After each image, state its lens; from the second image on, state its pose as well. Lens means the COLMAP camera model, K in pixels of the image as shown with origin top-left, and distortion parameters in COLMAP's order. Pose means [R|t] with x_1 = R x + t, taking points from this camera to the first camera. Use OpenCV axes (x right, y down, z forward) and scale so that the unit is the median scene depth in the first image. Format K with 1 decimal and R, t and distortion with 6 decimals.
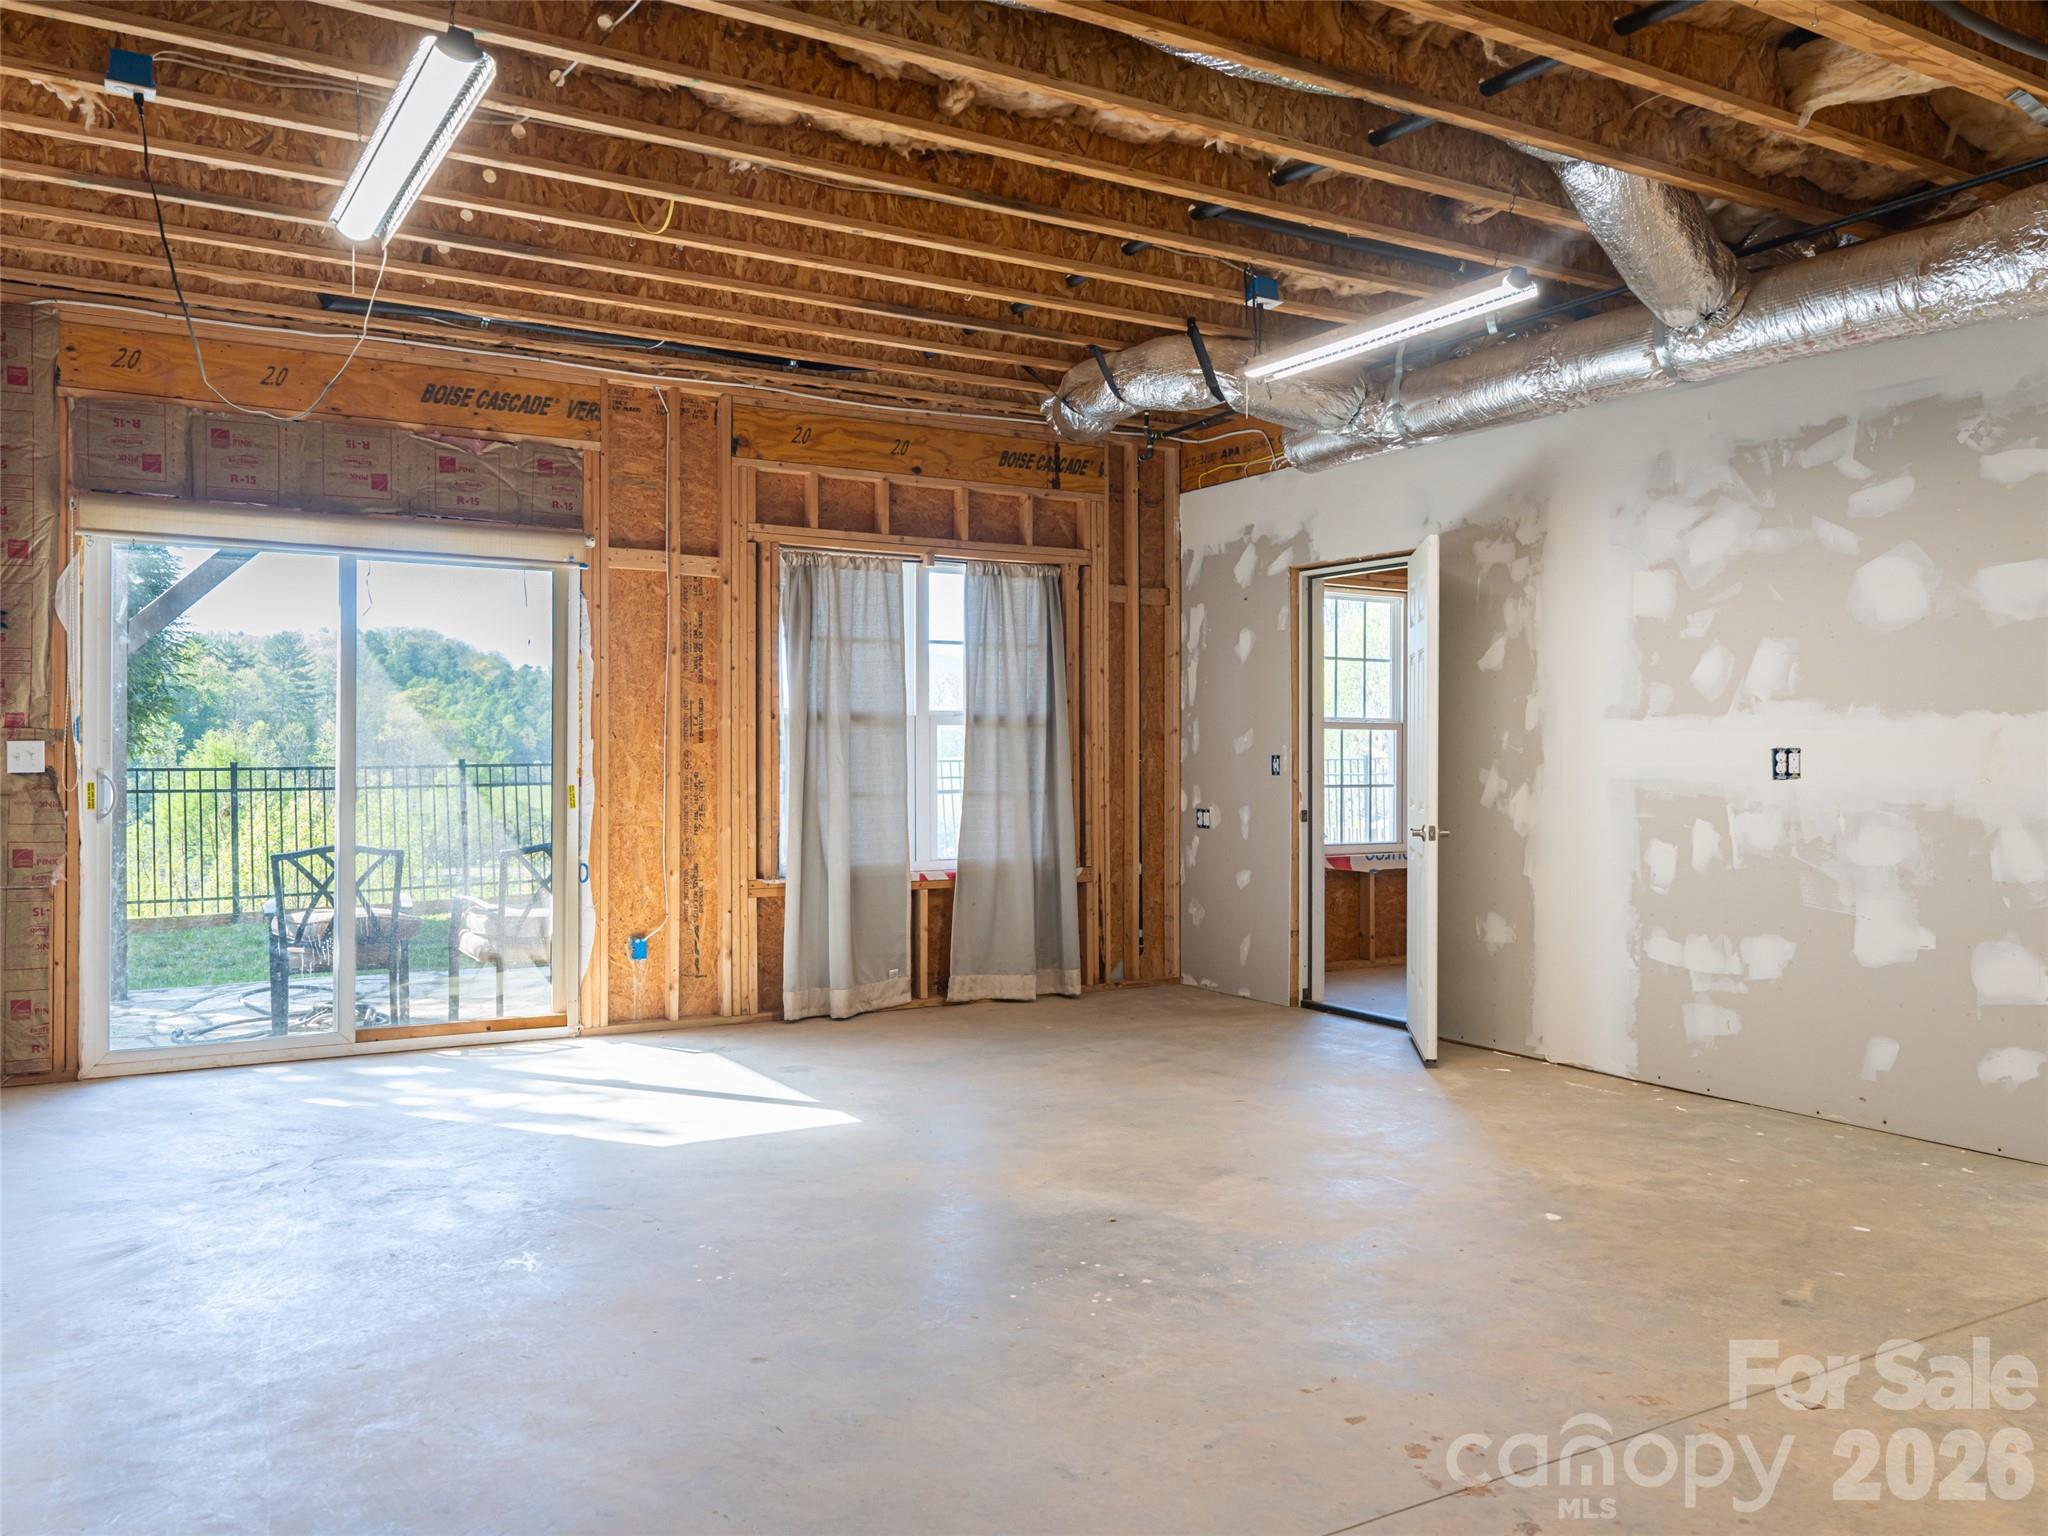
lens RADIAL K [[1611.2, 0, 1023.4], [0, 1611.2, 764.6], [0, 0, 1]] dist [-0.000253, -0.000099]
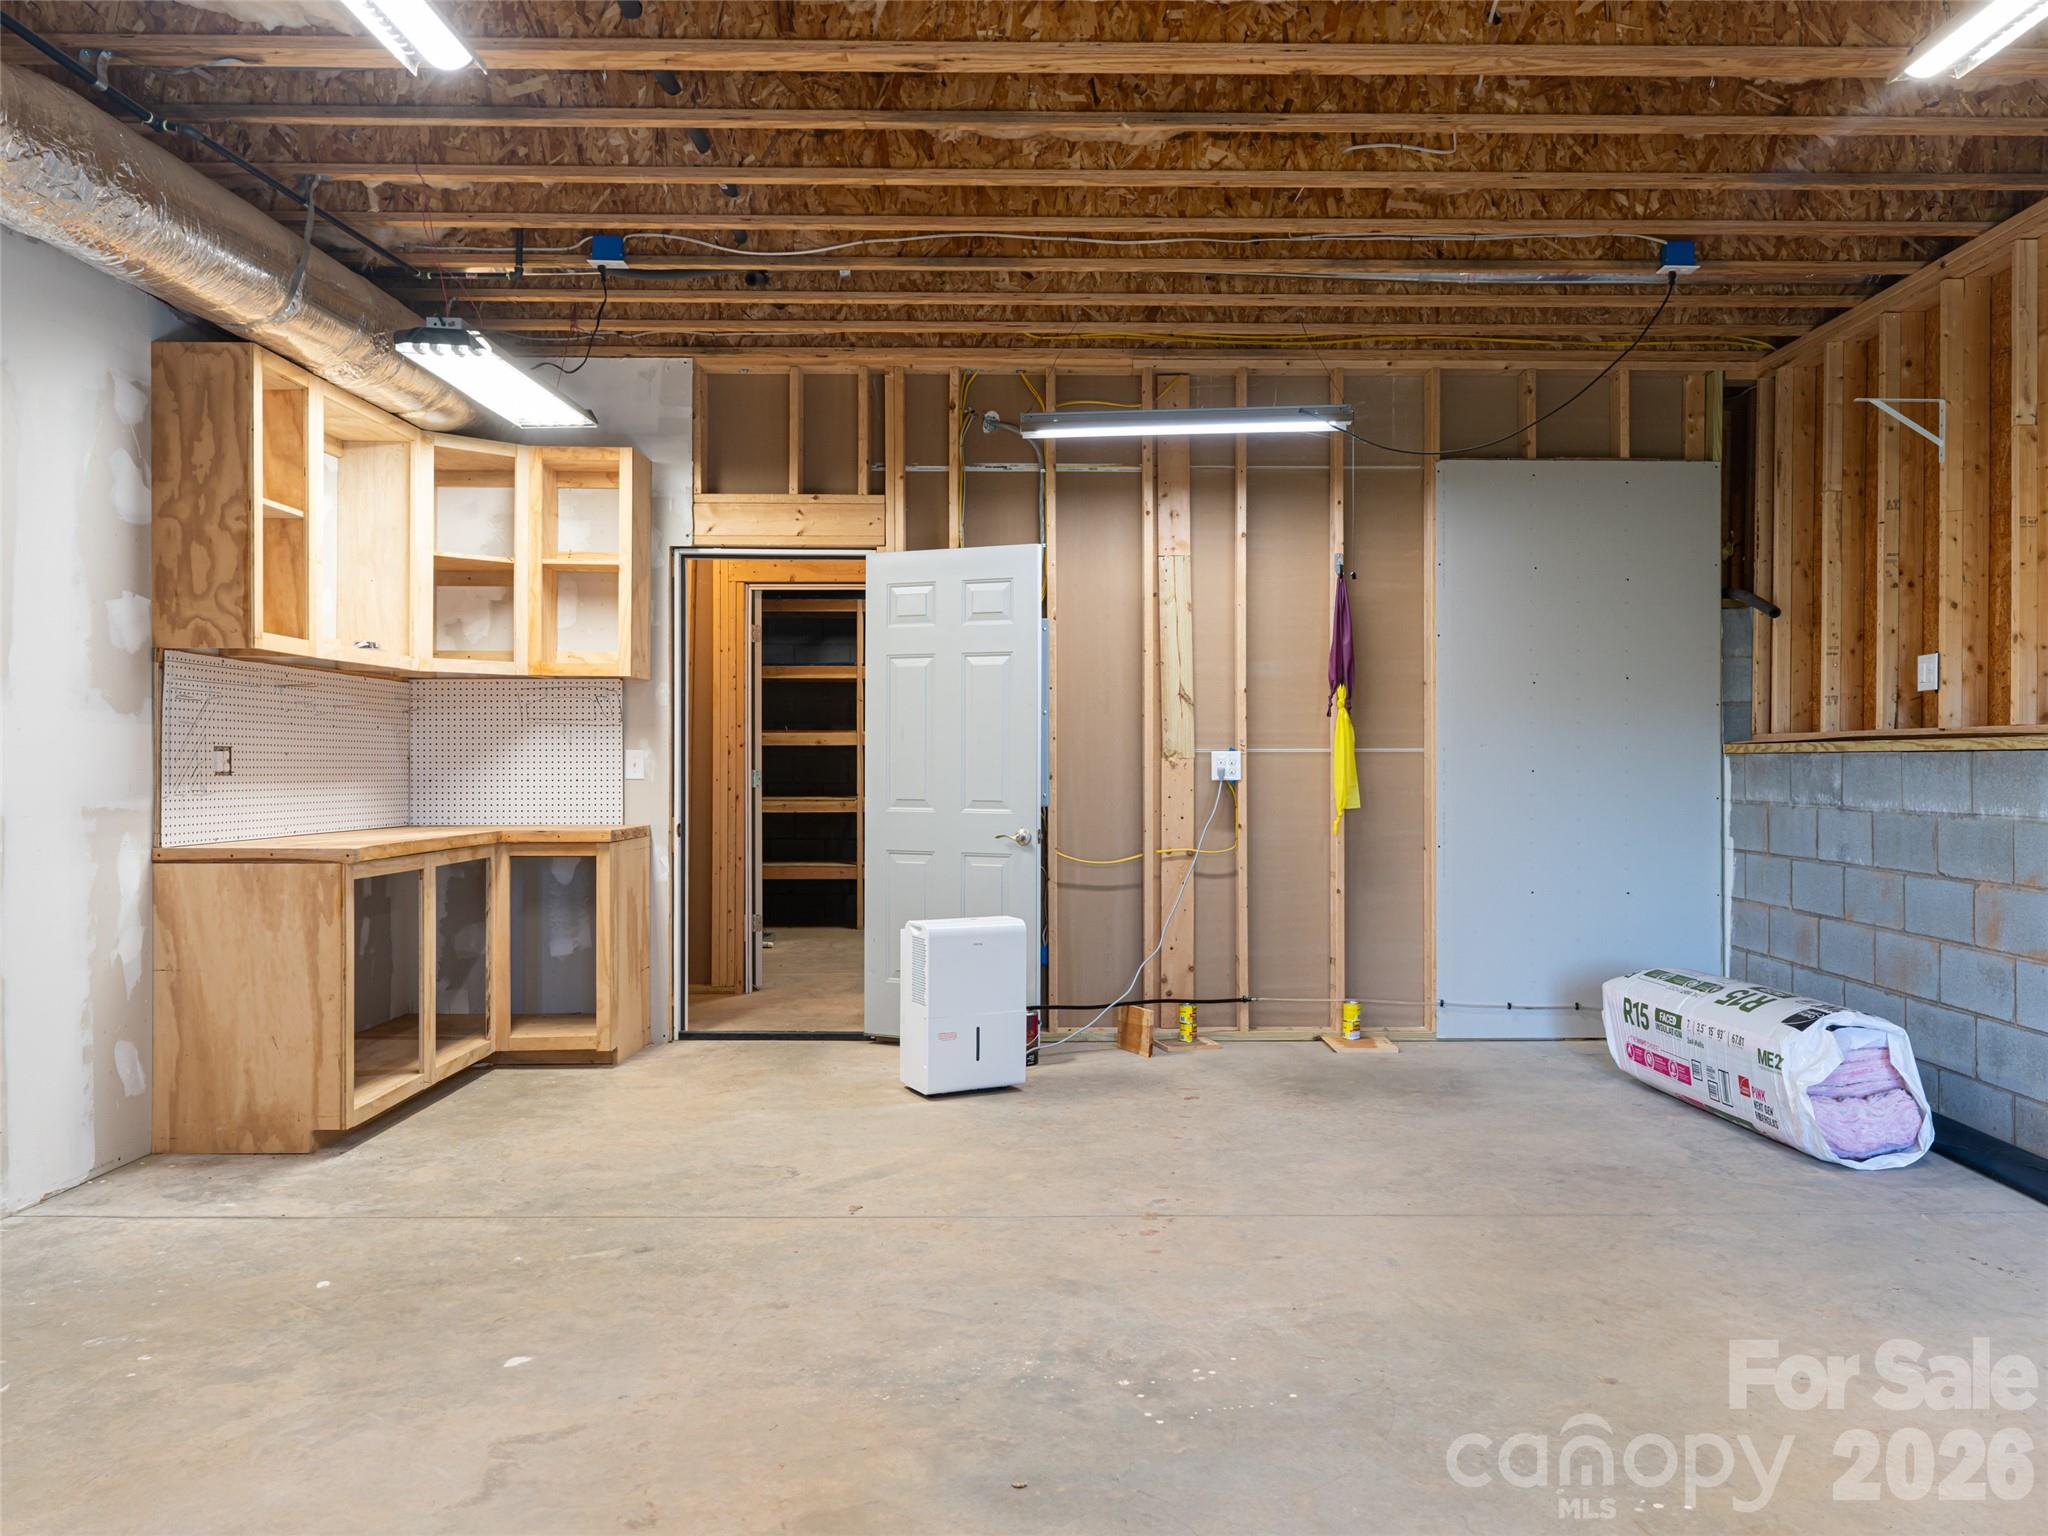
lens RADIAL K [[1611.2, 0, 1026.6], [0, 1611.2, 764.7], [0, 0, 1]] dist [-0.000253, -0.000099]
pose [[-0.859004, -0.005221, 0.511943, -0.317819], [-0.000114, 0.999950, 0.010006, -0.013850], [-0.511969, 0.008537, -0.858961, 1.785216]]
